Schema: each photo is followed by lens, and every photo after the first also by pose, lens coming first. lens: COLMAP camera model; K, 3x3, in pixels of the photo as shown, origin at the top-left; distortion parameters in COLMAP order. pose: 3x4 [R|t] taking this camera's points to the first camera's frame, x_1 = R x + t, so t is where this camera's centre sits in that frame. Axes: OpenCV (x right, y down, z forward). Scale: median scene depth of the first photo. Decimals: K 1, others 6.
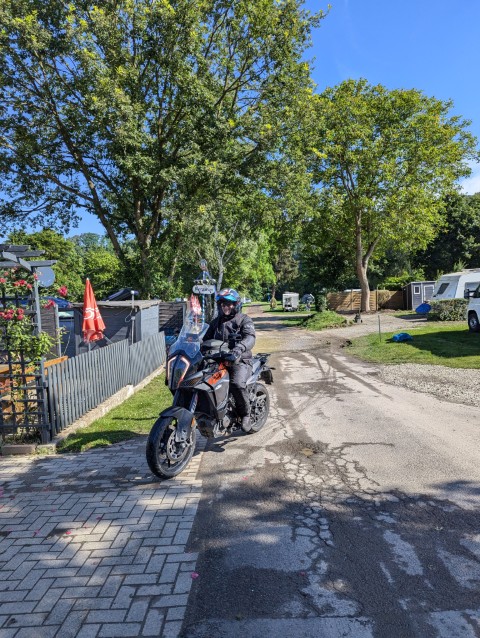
lens RADIAL K [[441.4, 0, 240.2], [0, 441.4, 322.5], [0, 0, 1]] dist [0.068650, -0.049154]
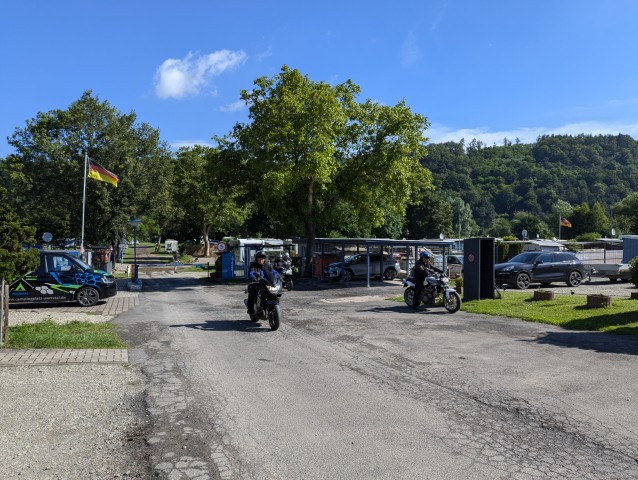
lens RADIAL K [[439.7, 0, 320.1], [0, 439.7, 236.6], [0, 0, 1]] dist [0.069492, -0.055211]
pose [[0.913462, 0.056377, 0.403000, -0.076865], [-0.031127, 0.997135, -0.068939, 0.012838], [-0.405732, 0.050429, 0.912600, -1.738275]]
